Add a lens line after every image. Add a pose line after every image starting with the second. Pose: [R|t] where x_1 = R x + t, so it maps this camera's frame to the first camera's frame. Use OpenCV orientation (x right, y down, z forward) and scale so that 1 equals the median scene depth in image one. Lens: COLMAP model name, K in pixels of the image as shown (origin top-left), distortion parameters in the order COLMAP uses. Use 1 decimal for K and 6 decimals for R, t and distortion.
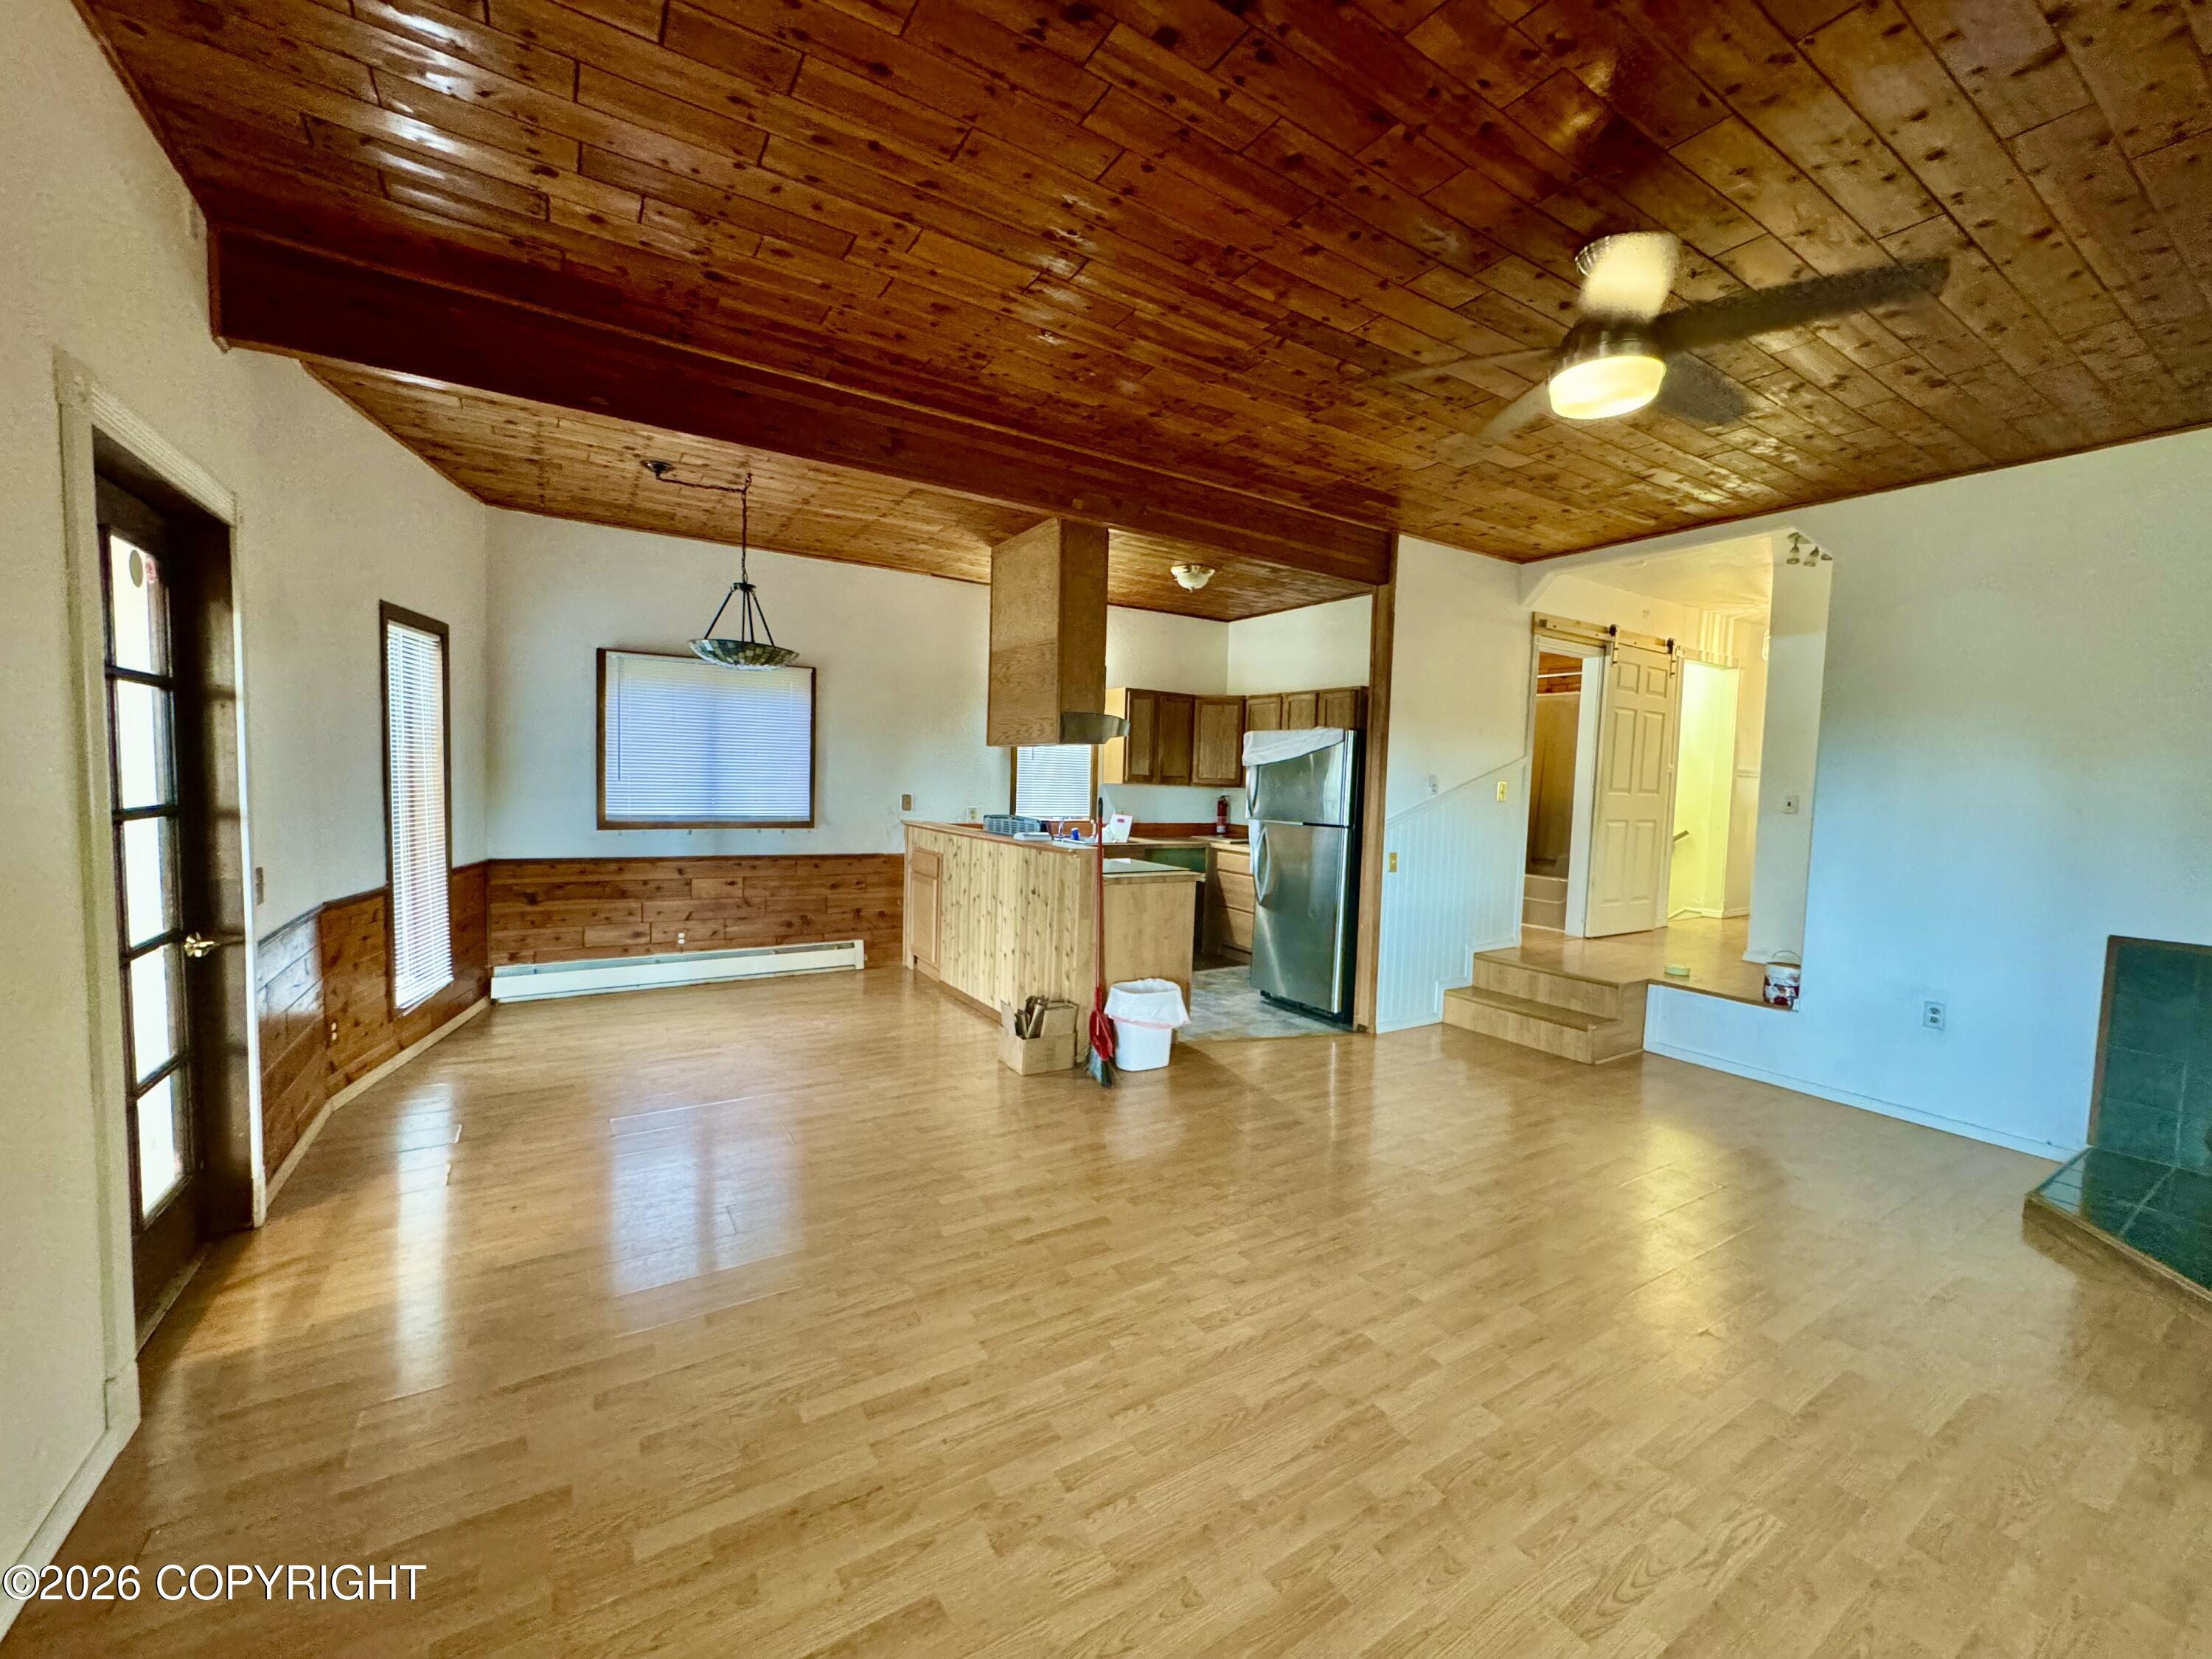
lens RADIAL K [[880.2, 0, 1106.0], [0, 880.2, 829.5], [0, 0, 1]] dist [0.000154, -0.000116]
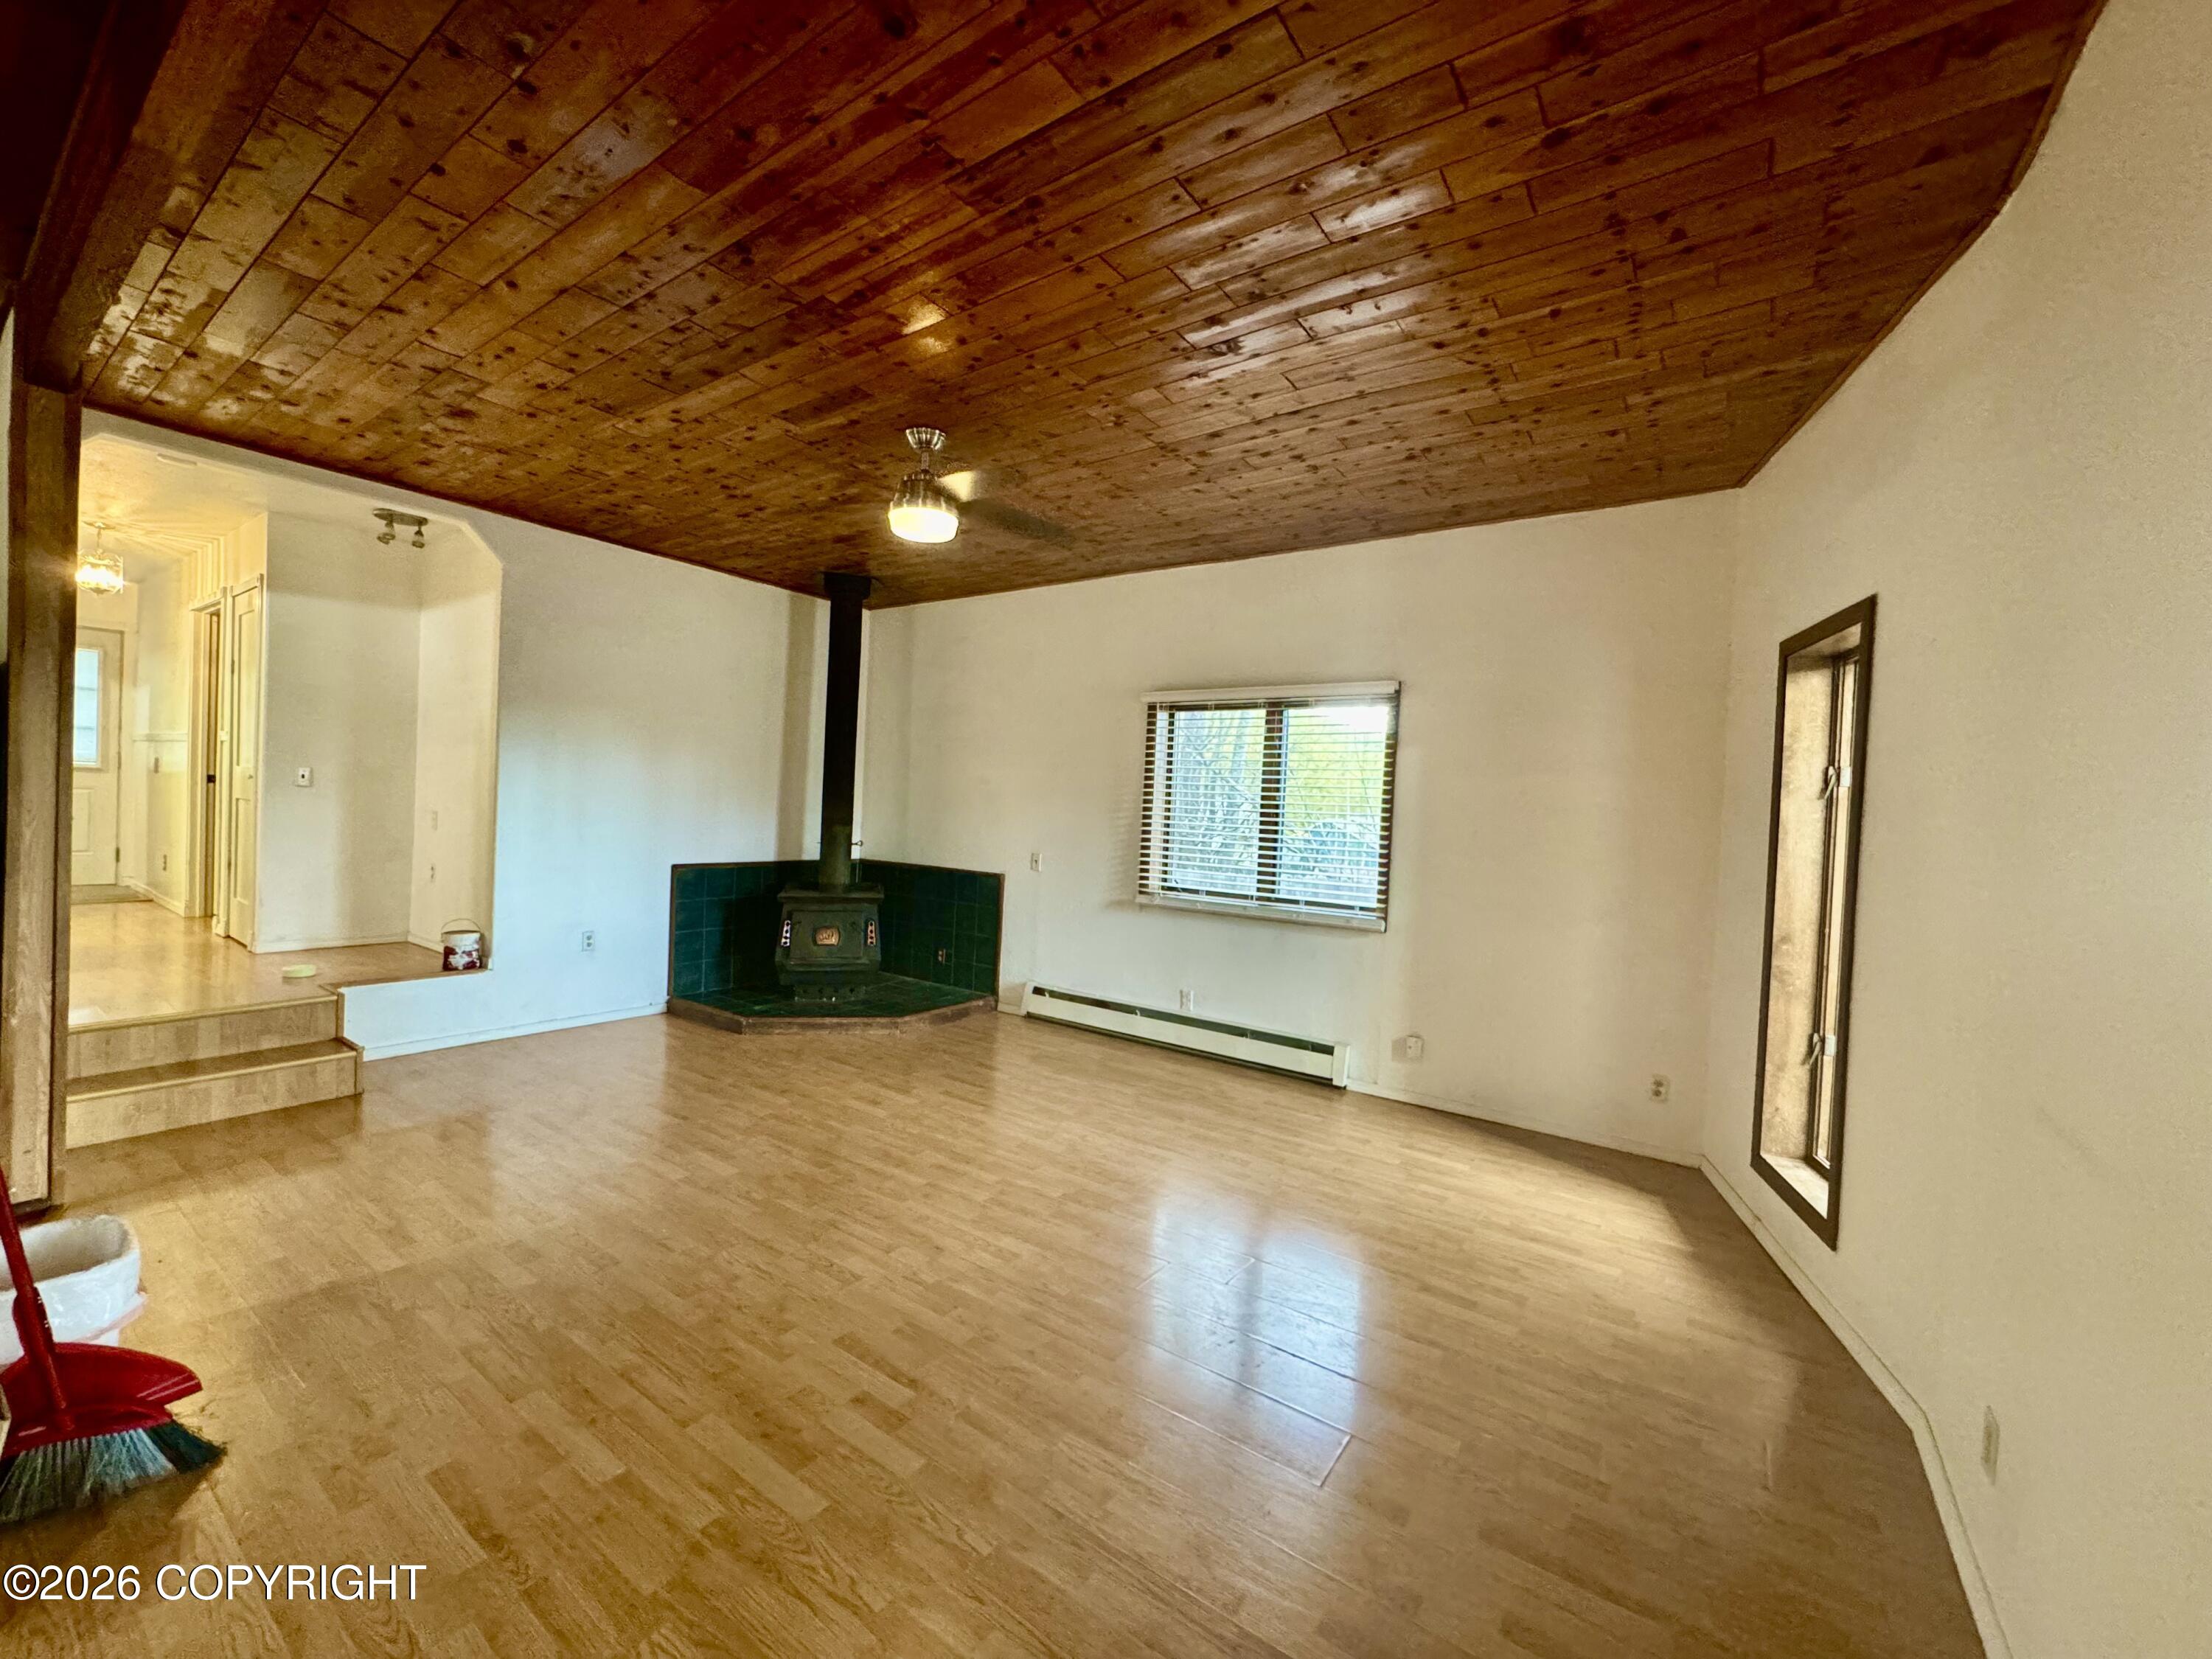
lens RADIAL K [[880.2, 0, 1106.0], [0, 880.2, 829.5], [0, 0, 1]] dist [0.000154, -0.000116]
pose [[-0.372050, -0.071556, 0.925451, -0.812614], [0.005381, 0.996841, 0.079239, -0.083187], [-0.928197, 0.034461, -0.370489, 1.074577]]
